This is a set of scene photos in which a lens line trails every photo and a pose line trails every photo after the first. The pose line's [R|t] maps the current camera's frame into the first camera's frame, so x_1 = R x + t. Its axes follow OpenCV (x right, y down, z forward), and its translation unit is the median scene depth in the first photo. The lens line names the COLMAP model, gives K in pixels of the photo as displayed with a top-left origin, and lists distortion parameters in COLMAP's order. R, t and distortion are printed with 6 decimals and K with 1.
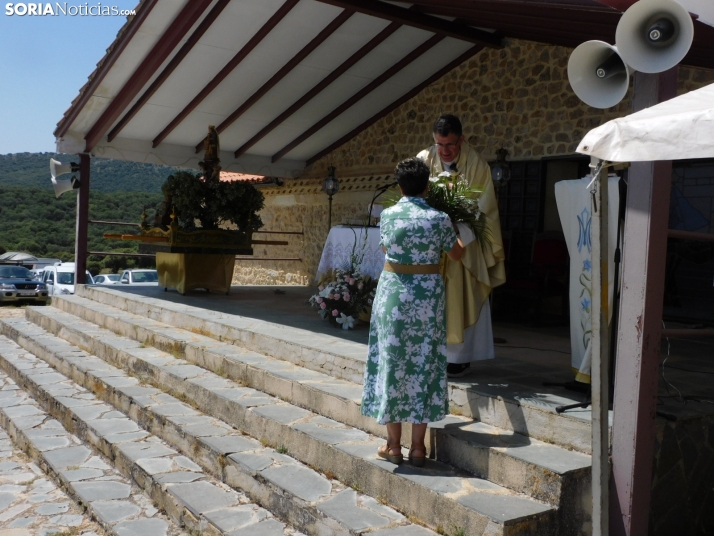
lens RADIAL K [[731.1, 0, 358.7], [0, 731.1, 268.6], [0, 0, 1]] dist [0.004375, 0.000000]
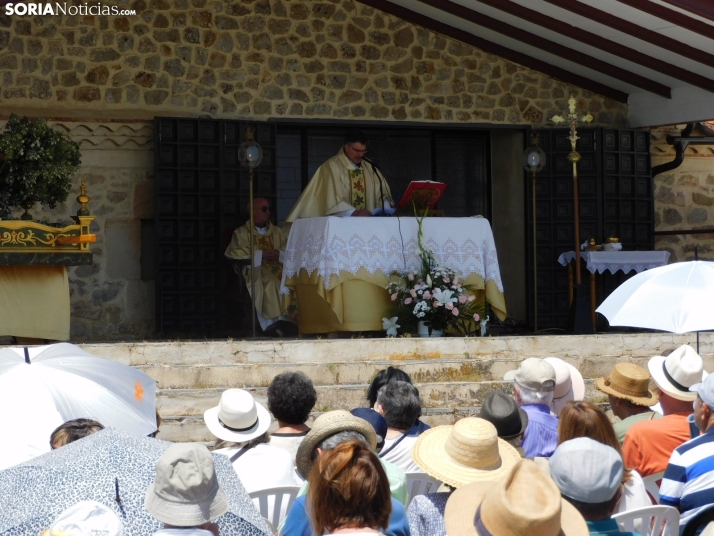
lens RADIAL K [[2865.3, 0, 354.1], [0, 2865.3, 268.0], [0, 0, 1]] dist [0.064083, 0.000000]
pose [[0.135572, -0.029758, 0.990320, -2.392087], [0.056081, 0.998177, 0.022316, -0.056462], [-0.989179, 0.052513, 0.136994, 0.489145]]
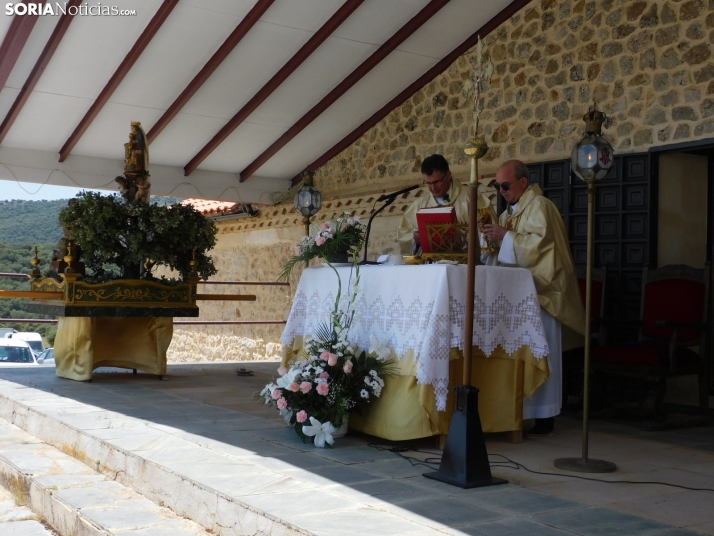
lens RADIAL K [[901.6, 0, 357.7], [0, 901.6, 271.0], [0, 0, 1]] dist [-0.000822, 0.000000]
pose [[0.999016, -0.024075, -0.037260, 0.028010], [0.021490, 0.997434, -0.068285, -0.001901], [0.038808, 0.067417, 0.996970, 0.221878]]
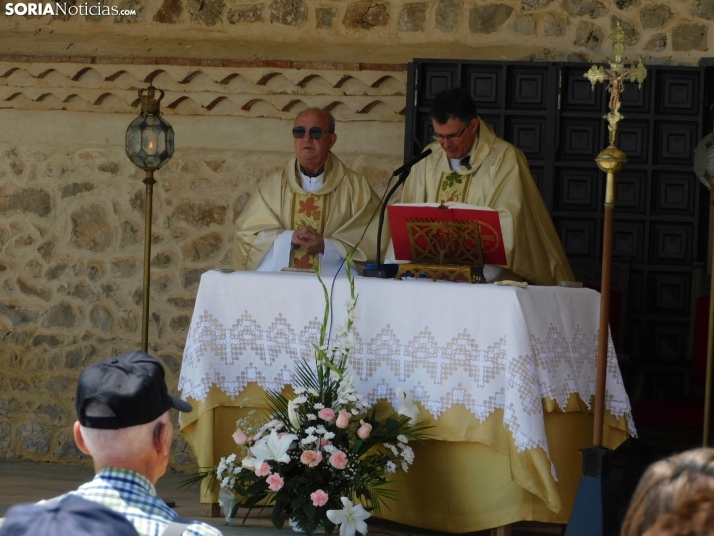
lens RADIAL K [[5018.6, 0, 359.2], [0, 5018.6, 267.9], [0, 0, 1]] dist [0.297375, 0.000000]
pose [[0.941222, -0.010015, 0.337640, -0.672546], [0.013600, 0.999873, -0.008254, -0.030265], [-0.337515, 0.012361, 0.941239, -1.138611]]
